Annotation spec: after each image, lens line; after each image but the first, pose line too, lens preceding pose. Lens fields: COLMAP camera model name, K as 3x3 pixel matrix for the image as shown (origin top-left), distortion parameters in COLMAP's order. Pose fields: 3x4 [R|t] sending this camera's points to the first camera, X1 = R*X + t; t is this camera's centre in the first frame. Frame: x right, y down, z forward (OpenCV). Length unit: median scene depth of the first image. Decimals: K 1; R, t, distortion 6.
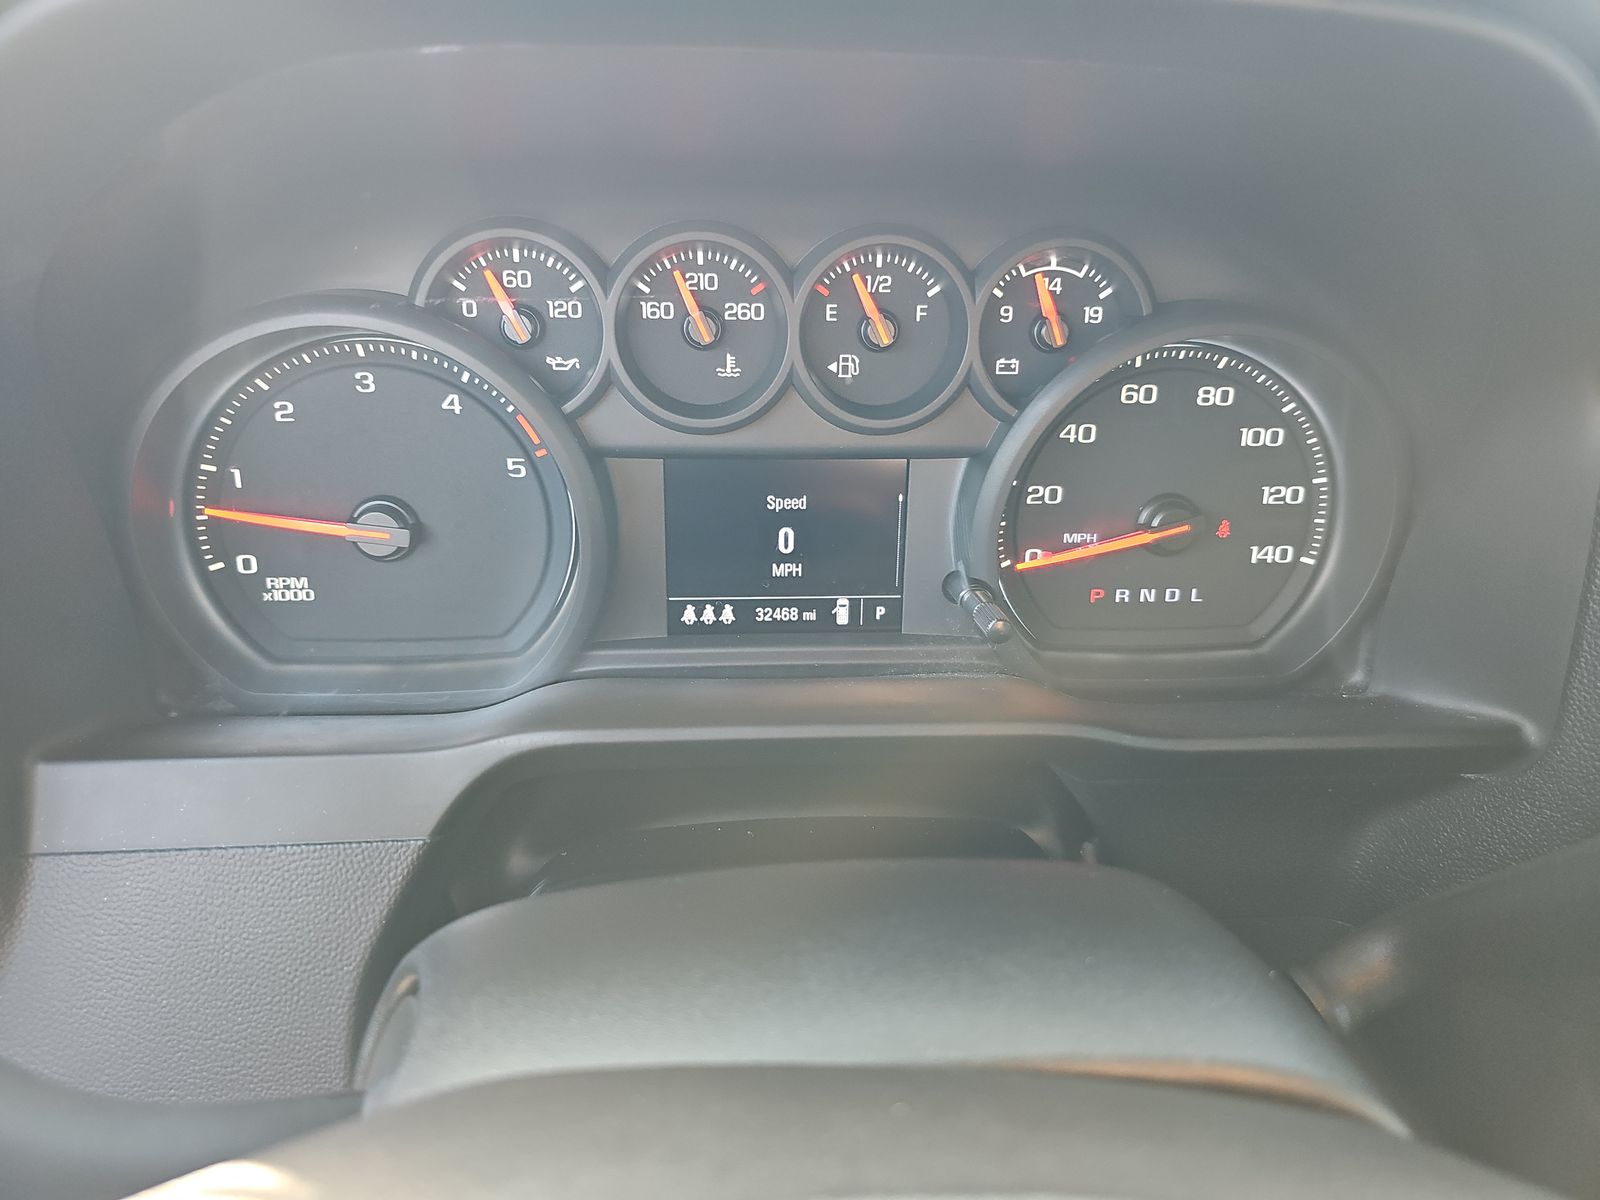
lens RADIAL K [[991.8, 0, 805.6], [0, 991.8, 610.0], [0, 0, 1]] dist [0.016830, -0.019437]
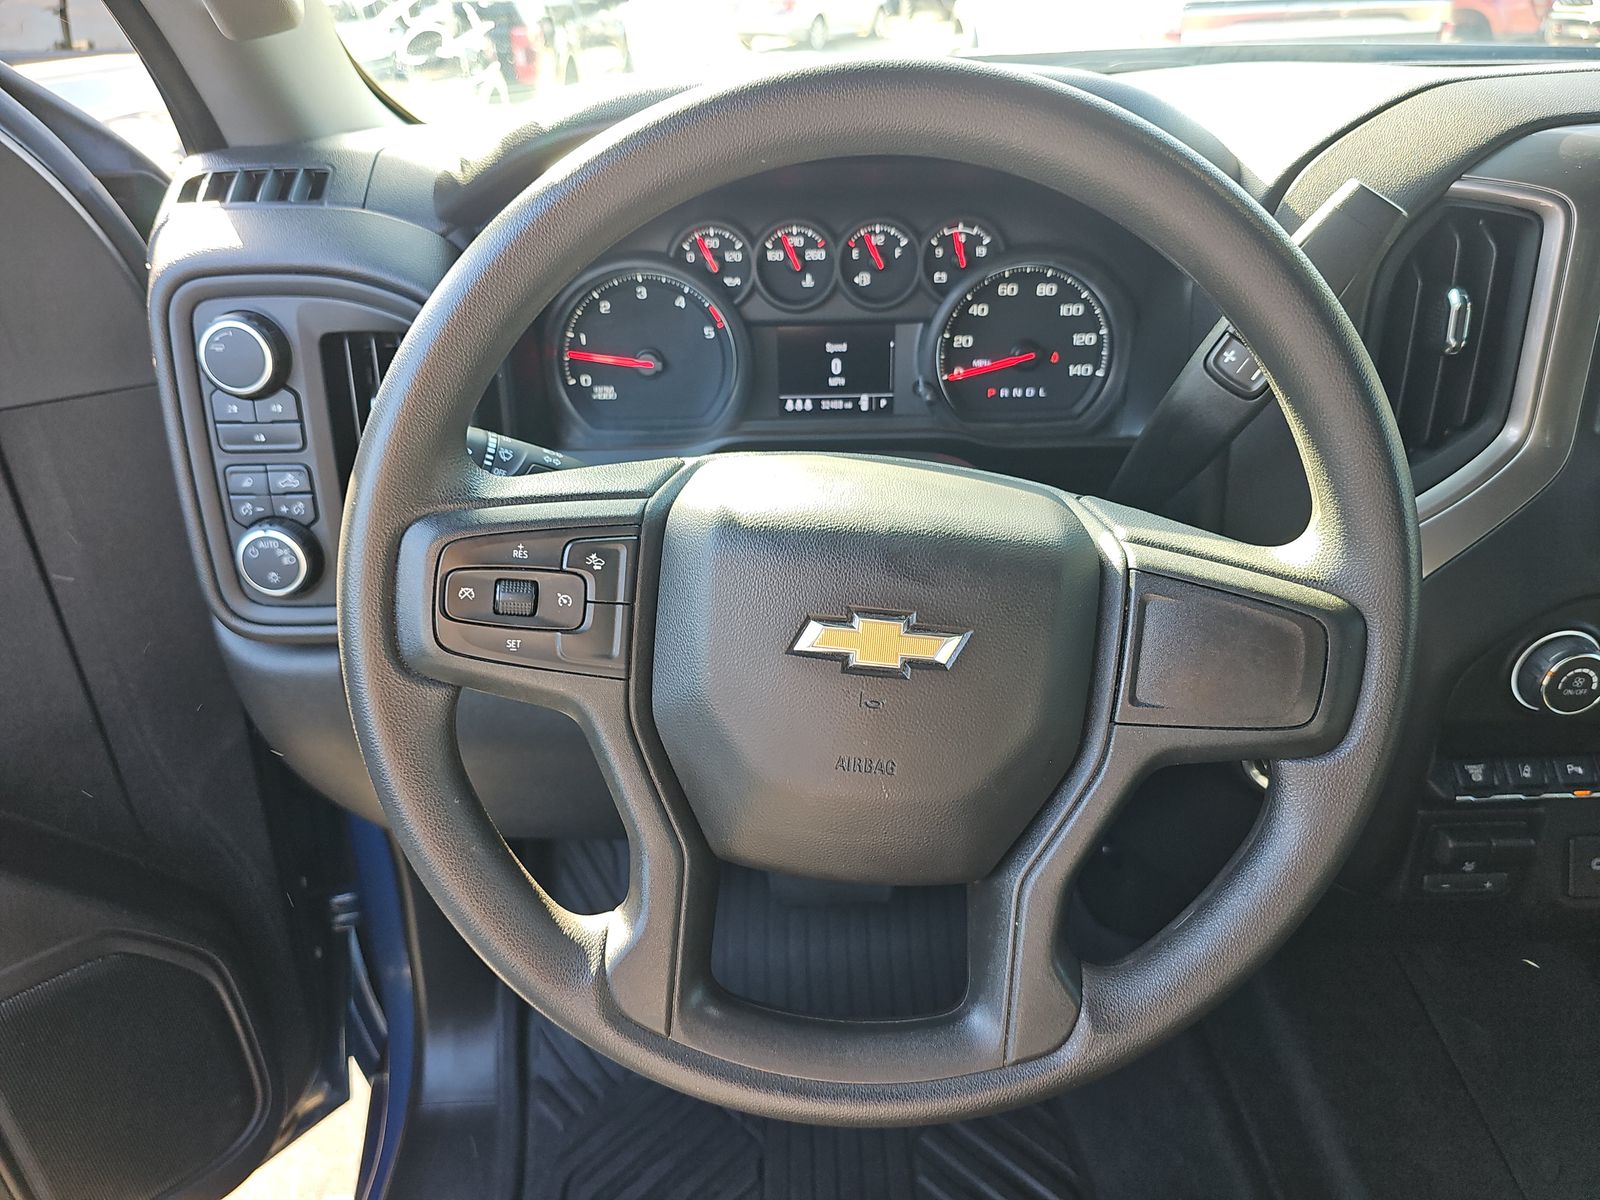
lens RADIAL K [[991.8, 0, 808.1], [0, 991.8, 600.5], [0, 0, 1]] dist [0.016830, -0.019437]
pose [[0.997021, -0.001013, -0.077120, 0.084663], [0.006660, 0.997310, 0.072995, 0.276700], [0.076839, -0.073292, 0.994346, -1.145462]]
